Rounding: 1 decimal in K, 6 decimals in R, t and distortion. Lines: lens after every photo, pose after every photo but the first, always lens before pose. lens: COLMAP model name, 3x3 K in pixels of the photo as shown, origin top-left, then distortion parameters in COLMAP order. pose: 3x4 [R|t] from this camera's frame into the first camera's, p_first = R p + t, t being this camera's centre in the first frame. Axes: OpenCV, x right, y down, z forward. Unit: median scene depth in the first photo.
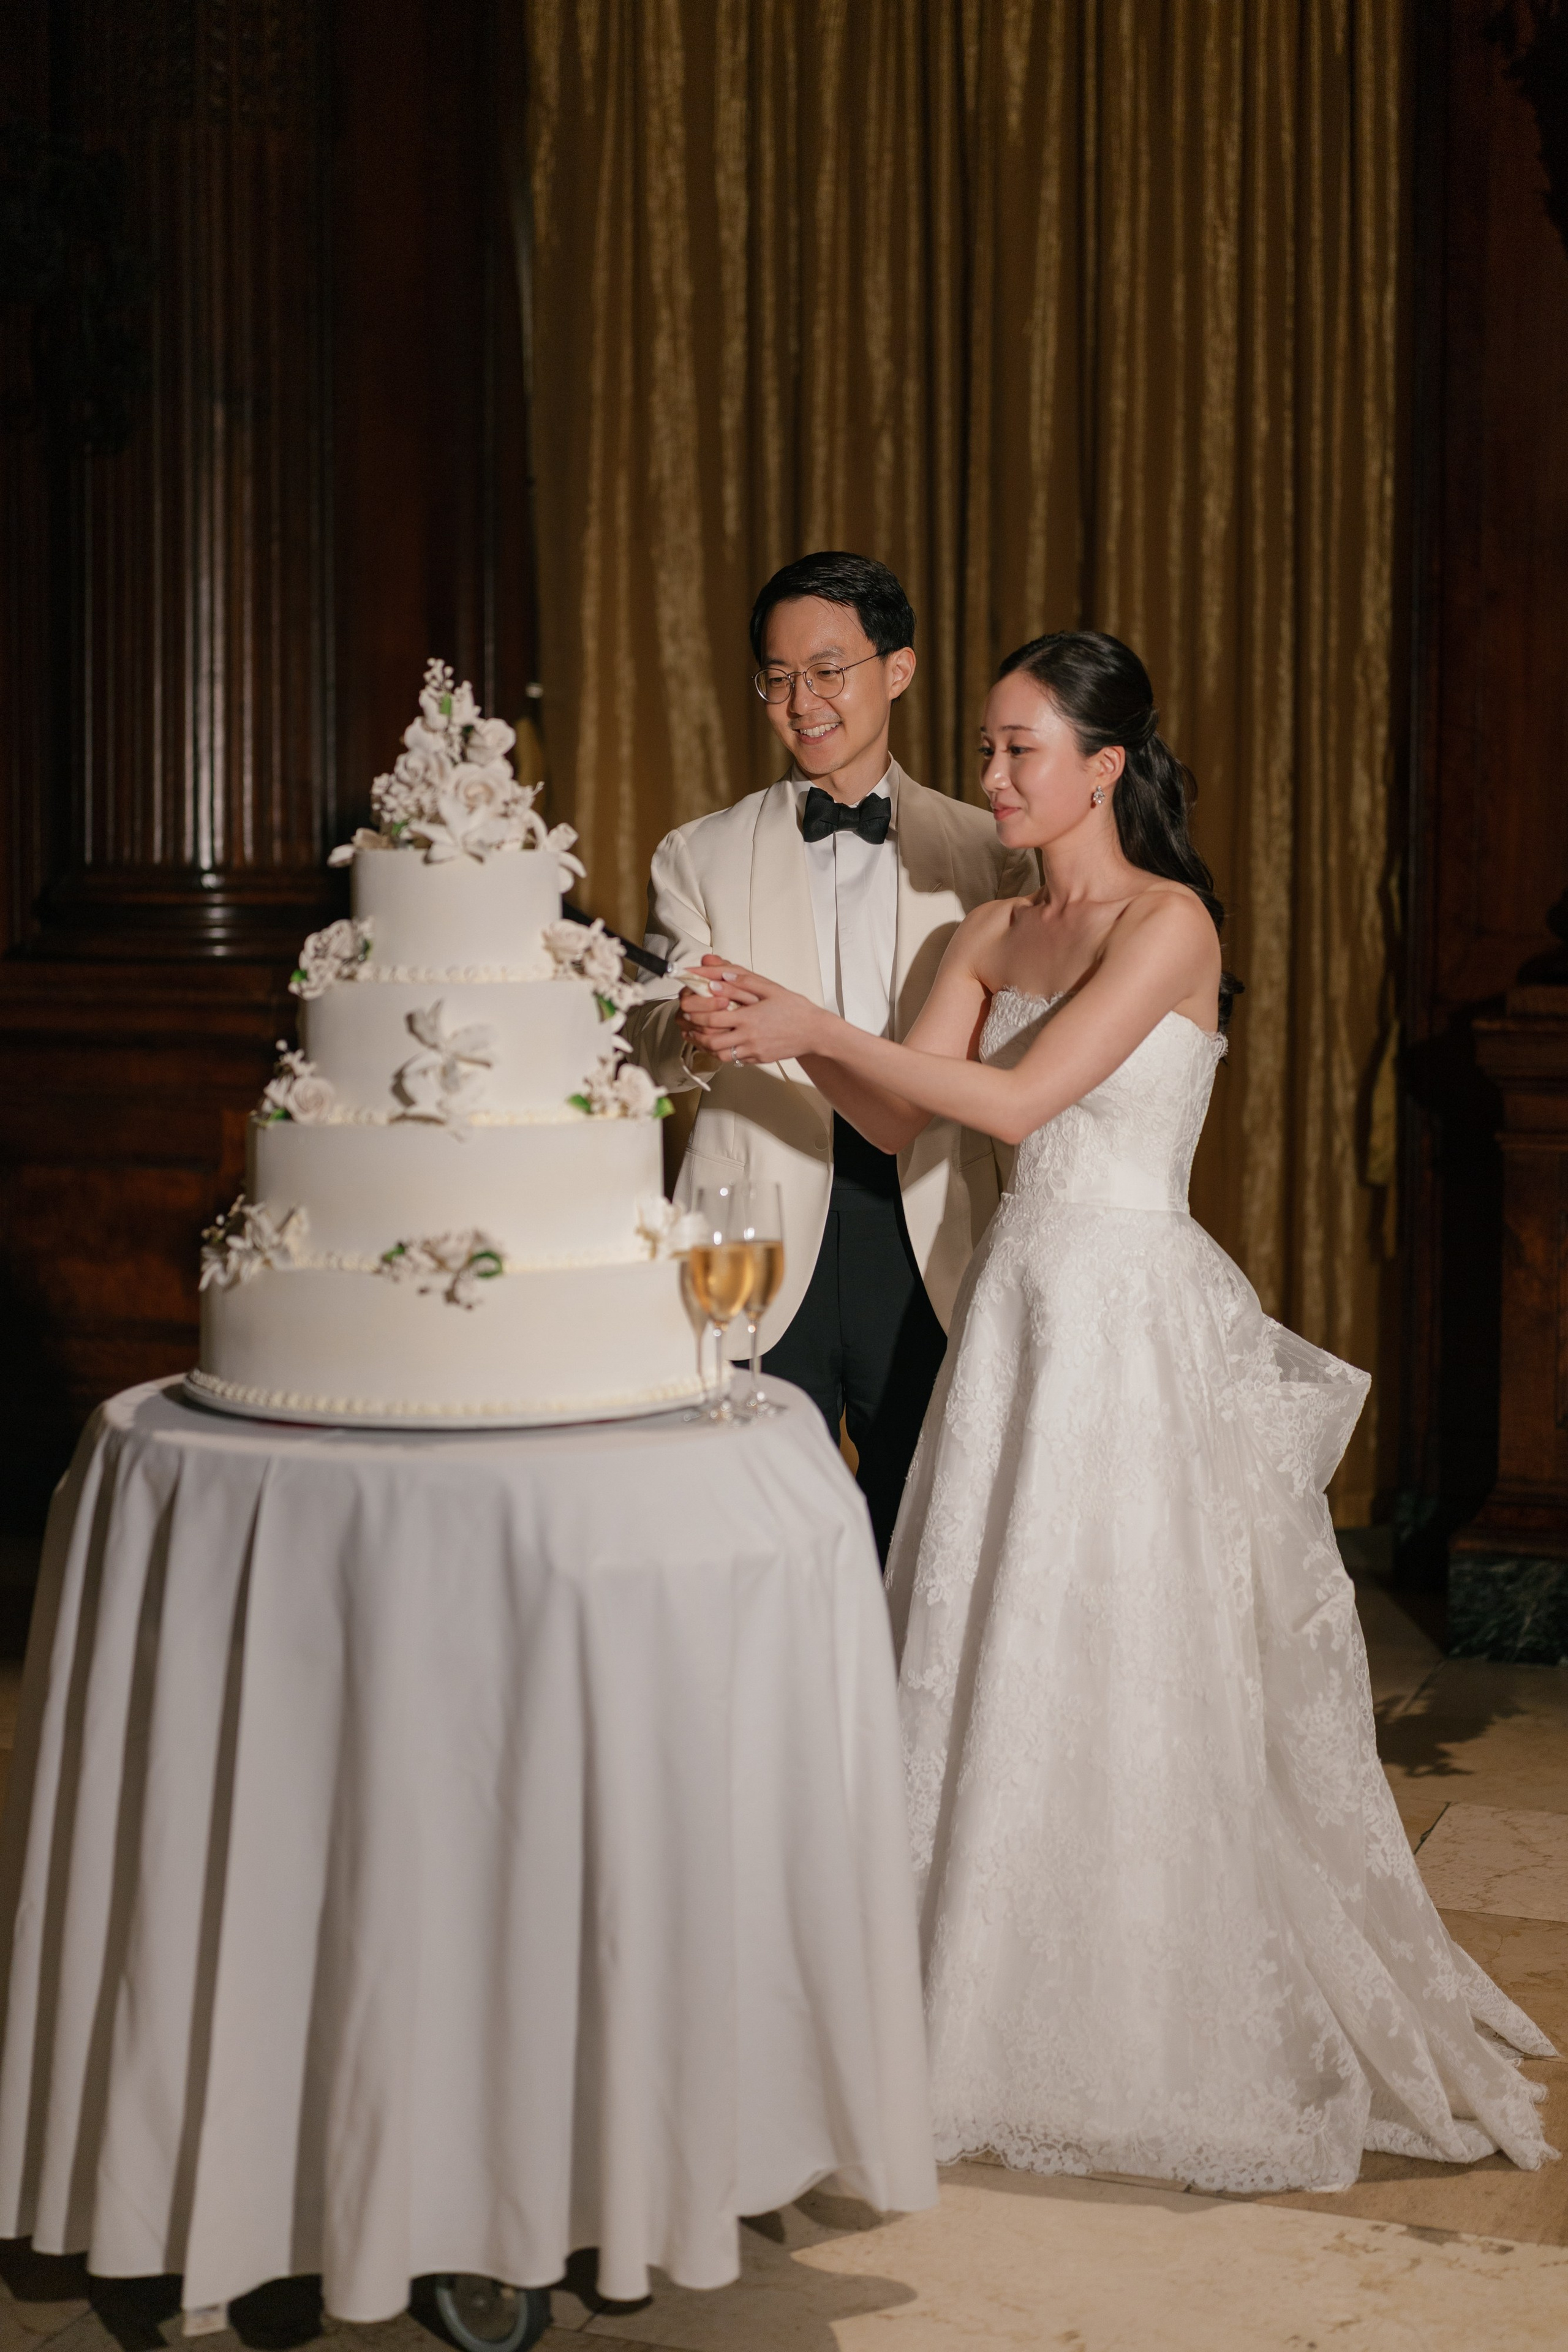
lens RADIAL K [[3329.9, 0, 827.1], [0, 3329.9, 1128.8], [0, 0, 1]] dist [0.010483, 0.000000]
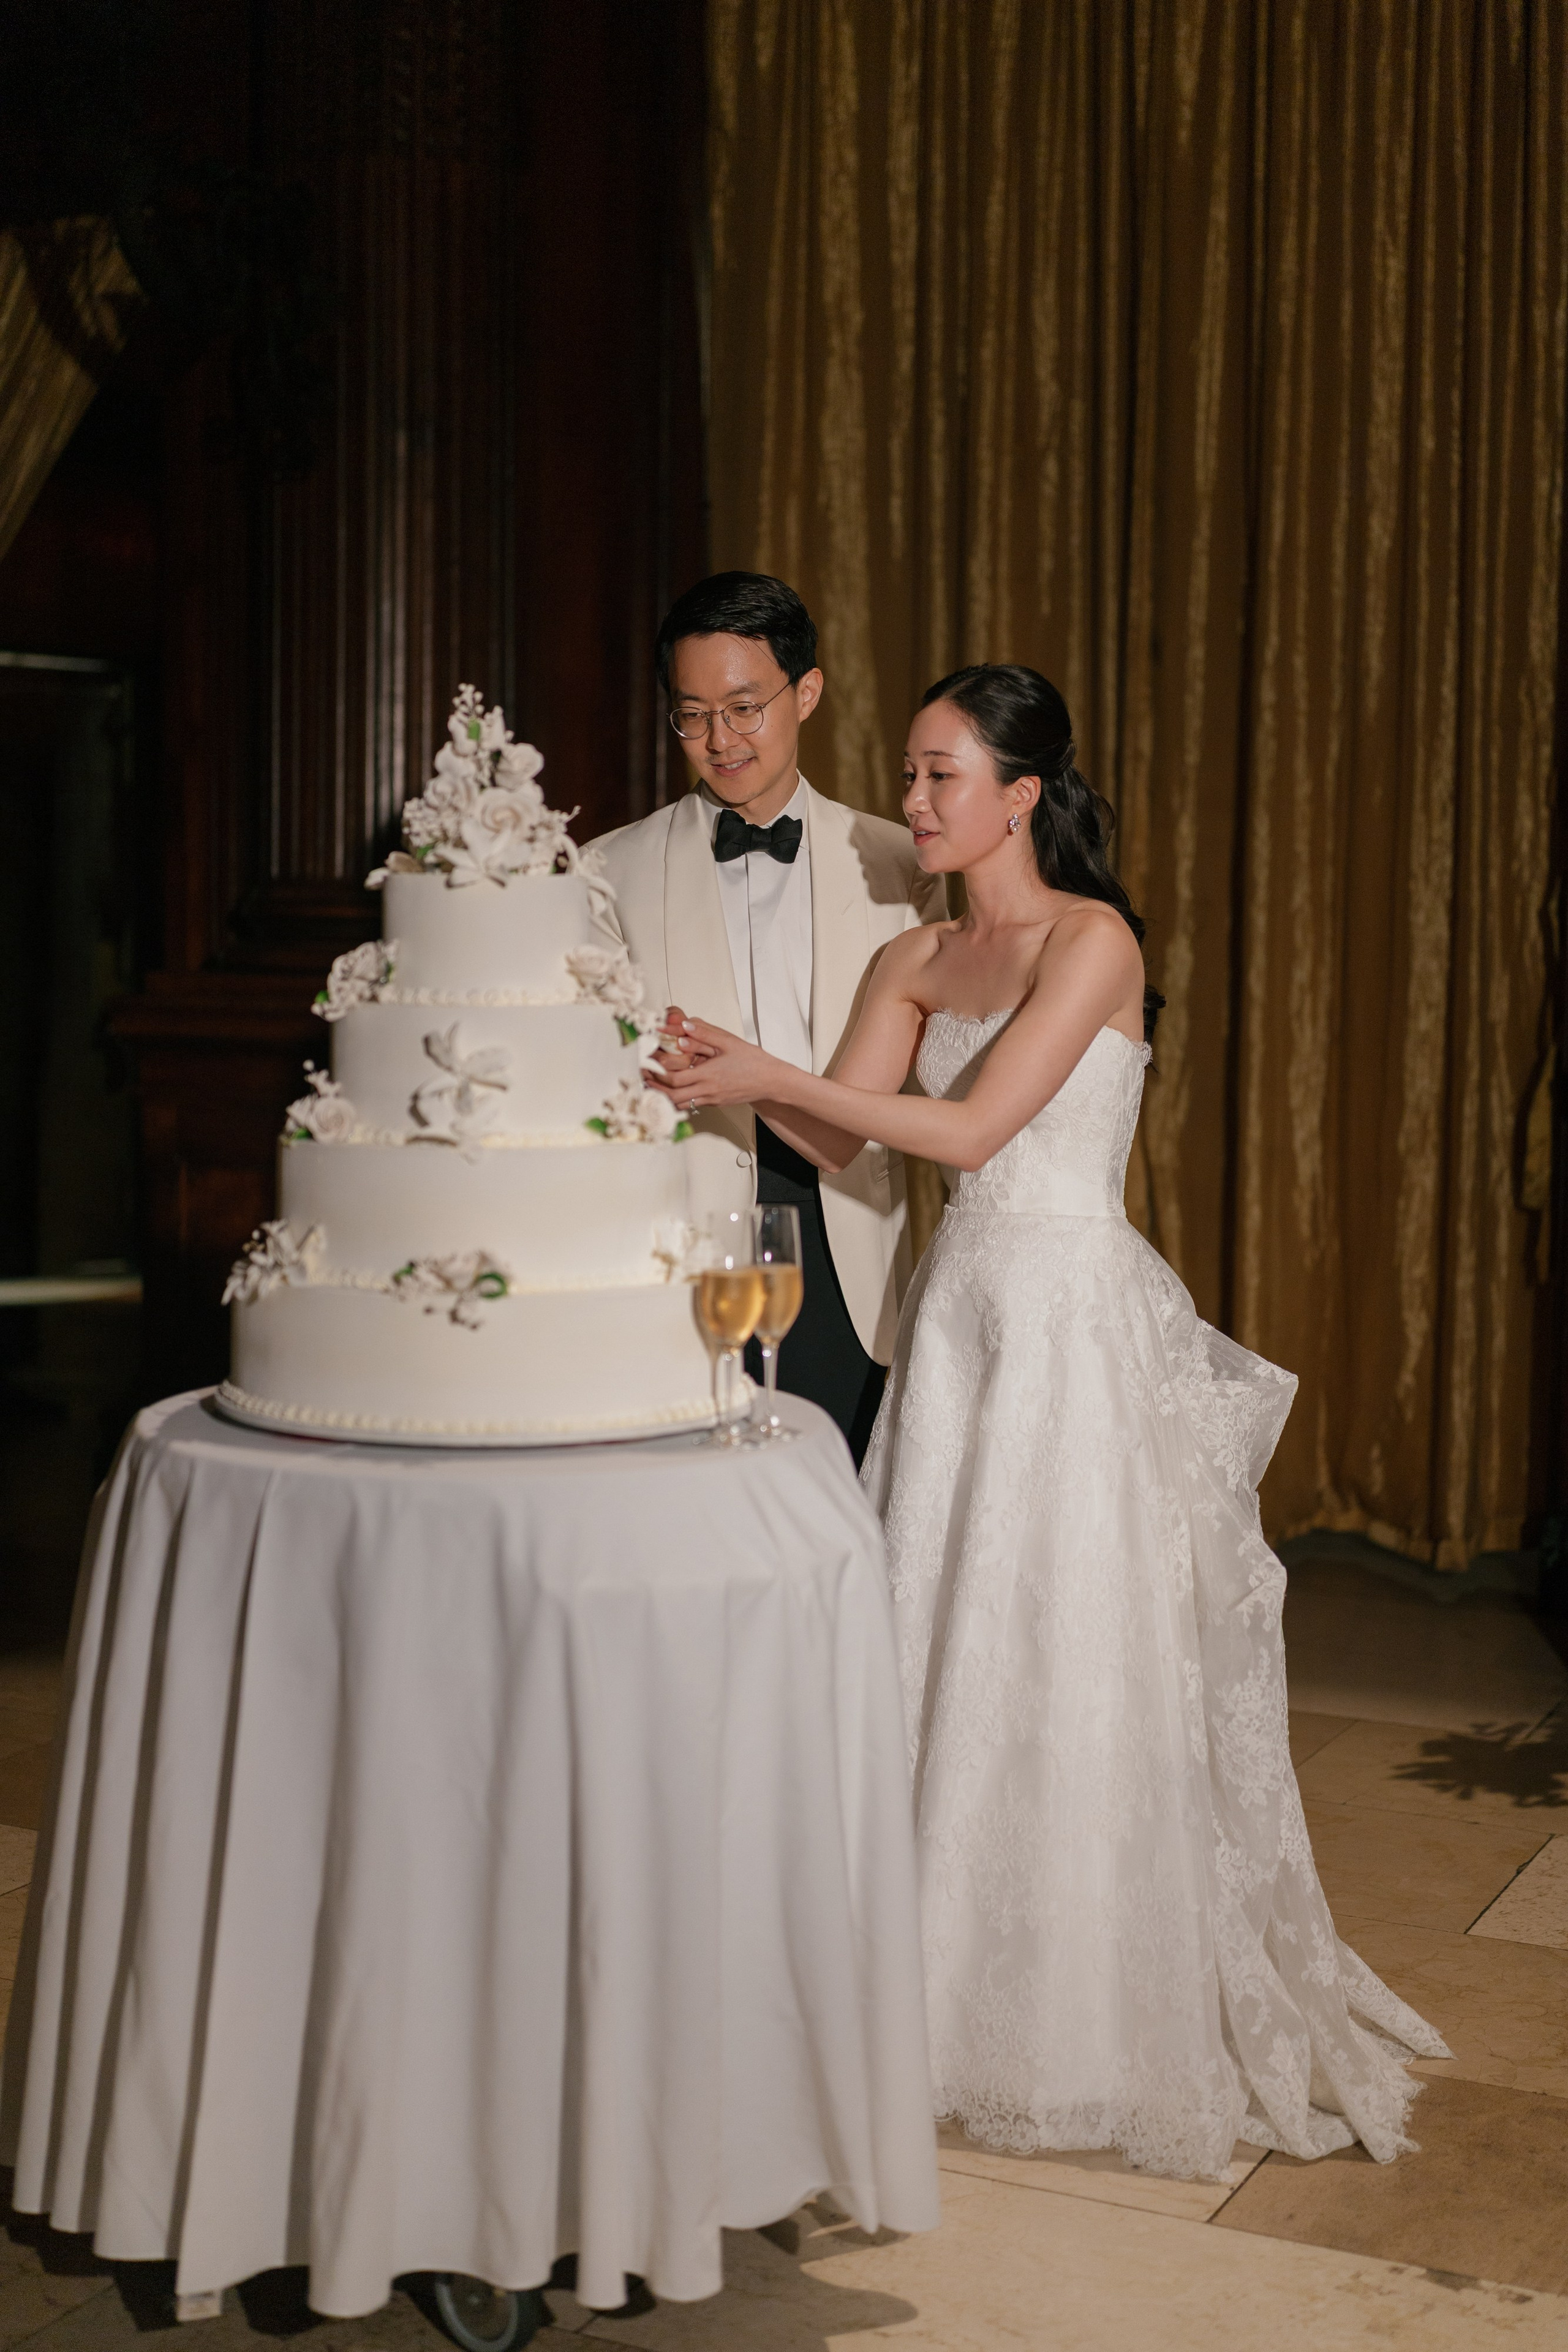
lens RADIAL K [[3256.3, 0, 754.4], [0, 3256.3, 1201.4], [0, 0, 1]] dist [0.001527, 0.000000]
pose [[0.994289, 0.015770, -0.105552, 0.037290], [-0.013687, 0.999698, 0.020426, -0.002761], [0.105842, -0.018864, 0.994204, 0.011848]]
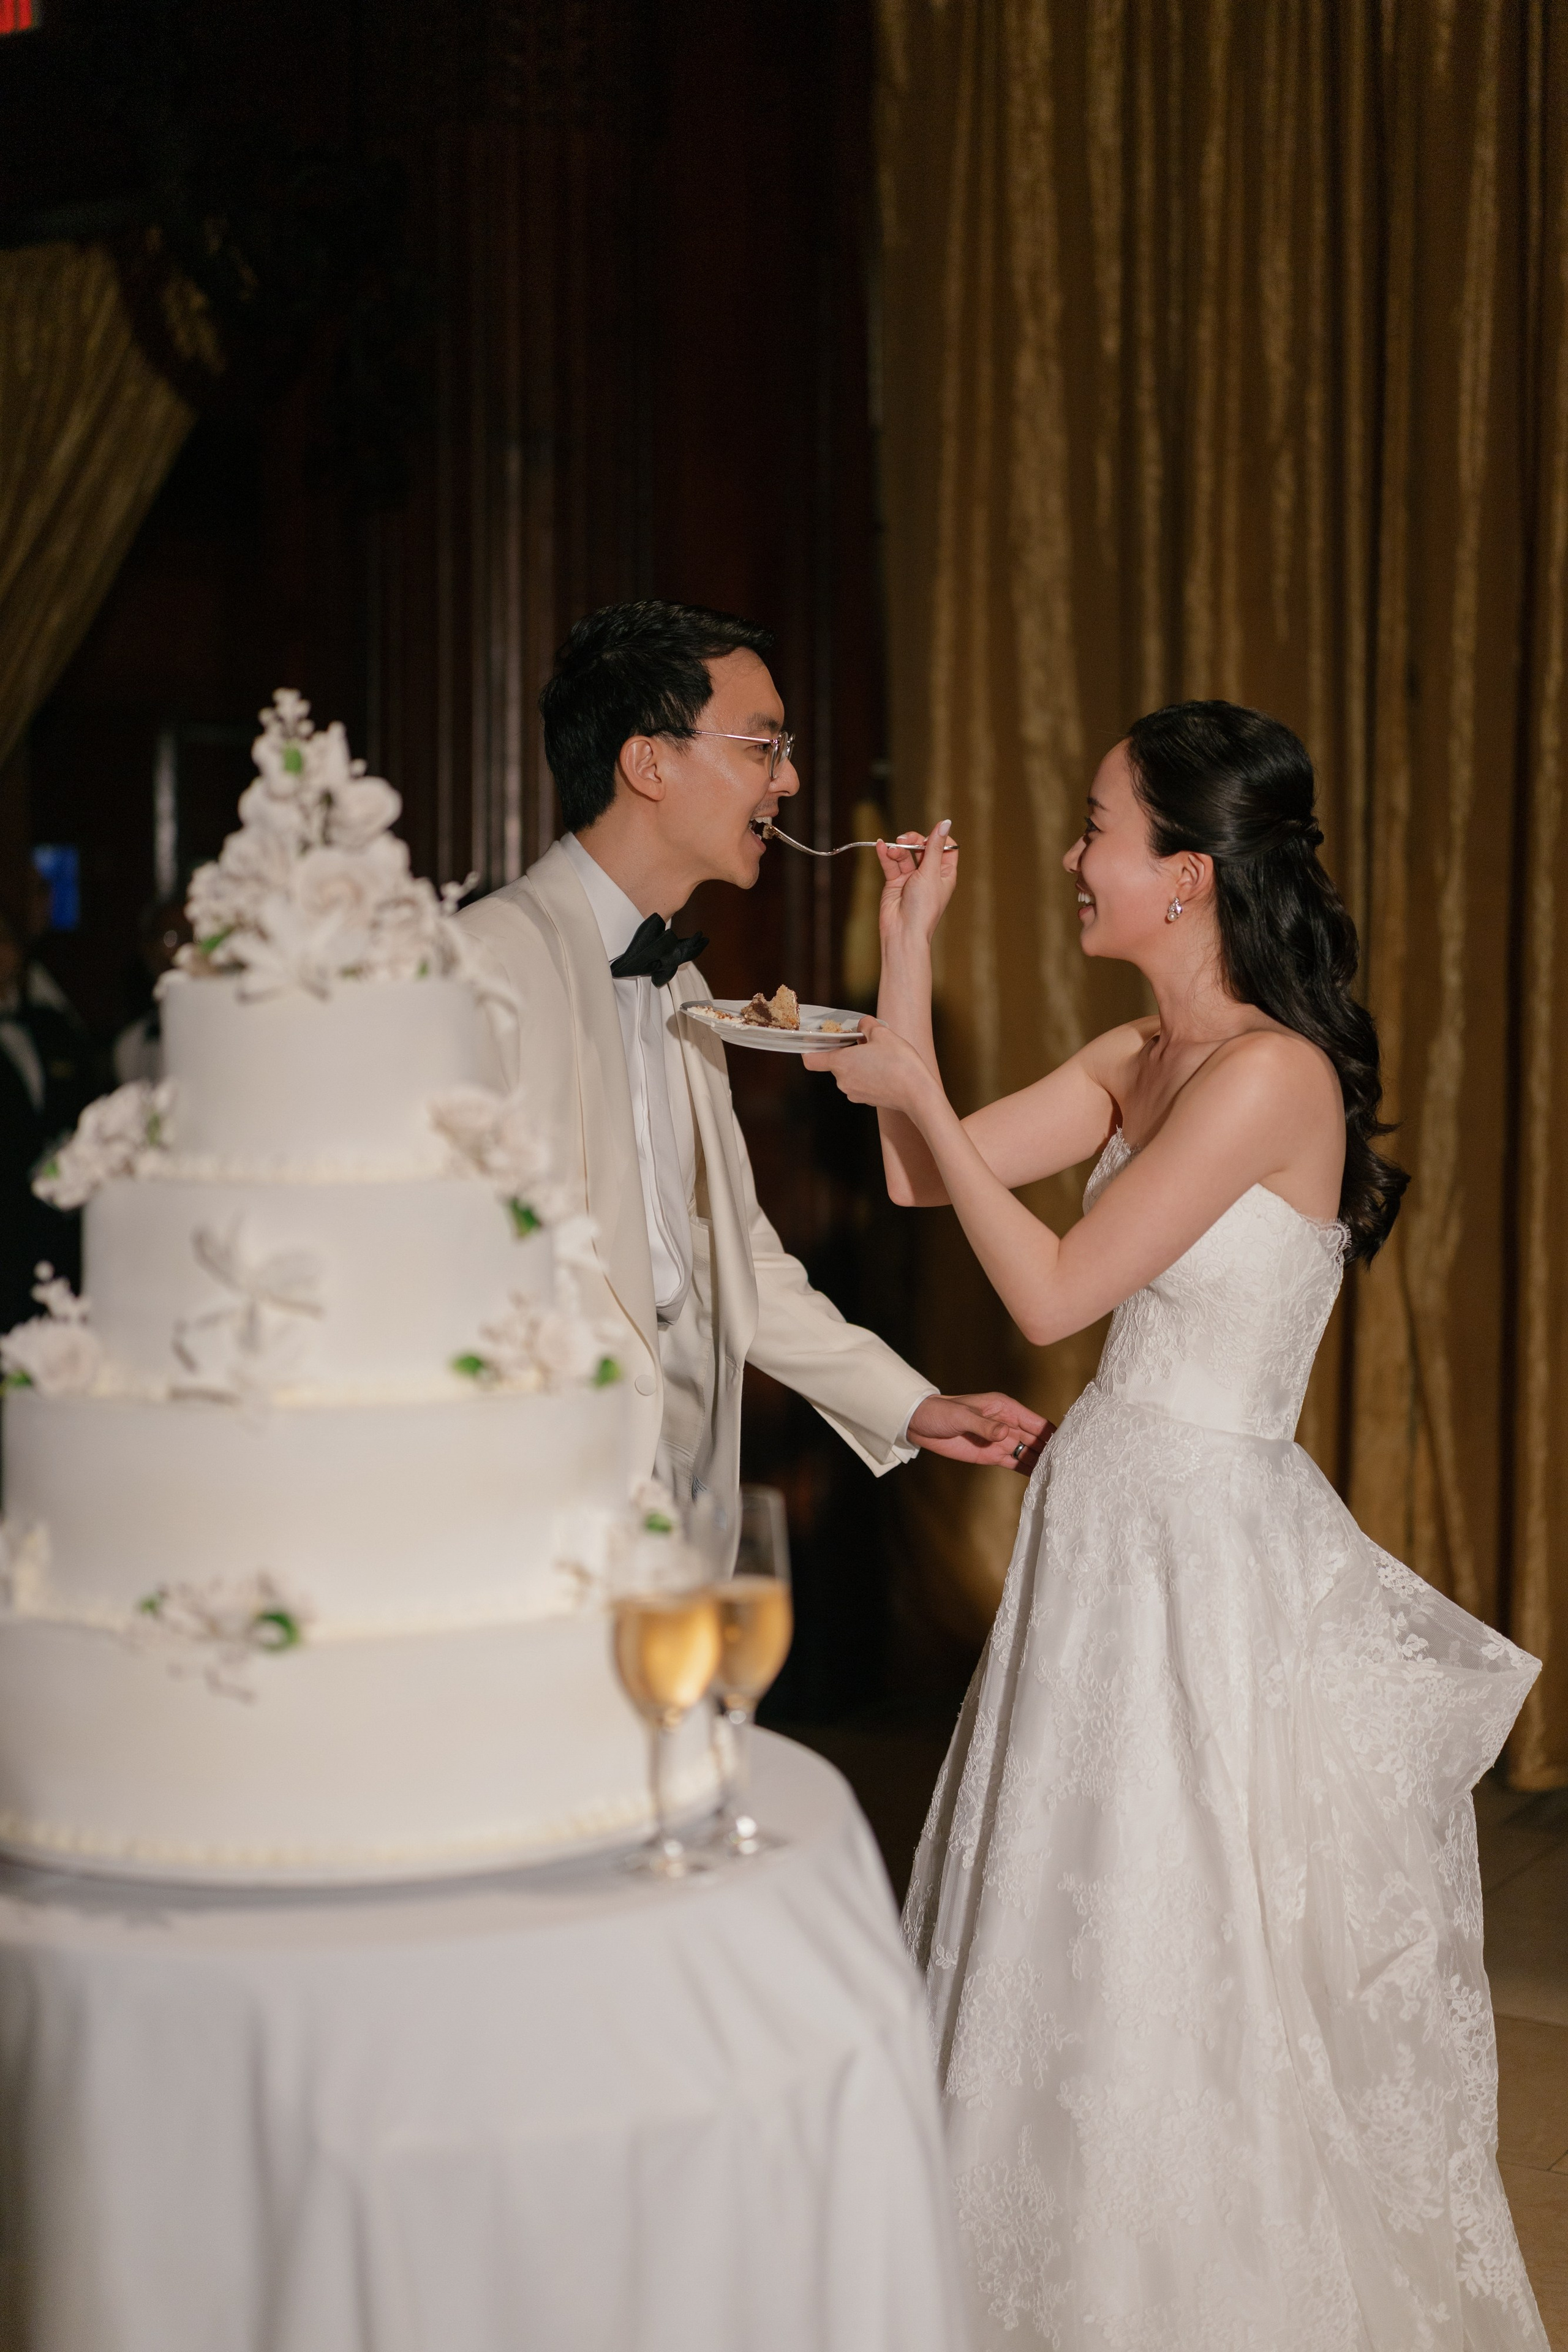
lens RADIAL K [[3256.3, 0, 769.7], [0, 3256.3, 1198.9], [0, 0, 1]] dist [0.001527, 0.000000]
pose [[0.981663, 0.008061, -0.190453, 0.050044], [-0.009059, 0.999949, -0.004368, -0.018426], [0.190408, 0.006013, 0.981687, 0.186310]]
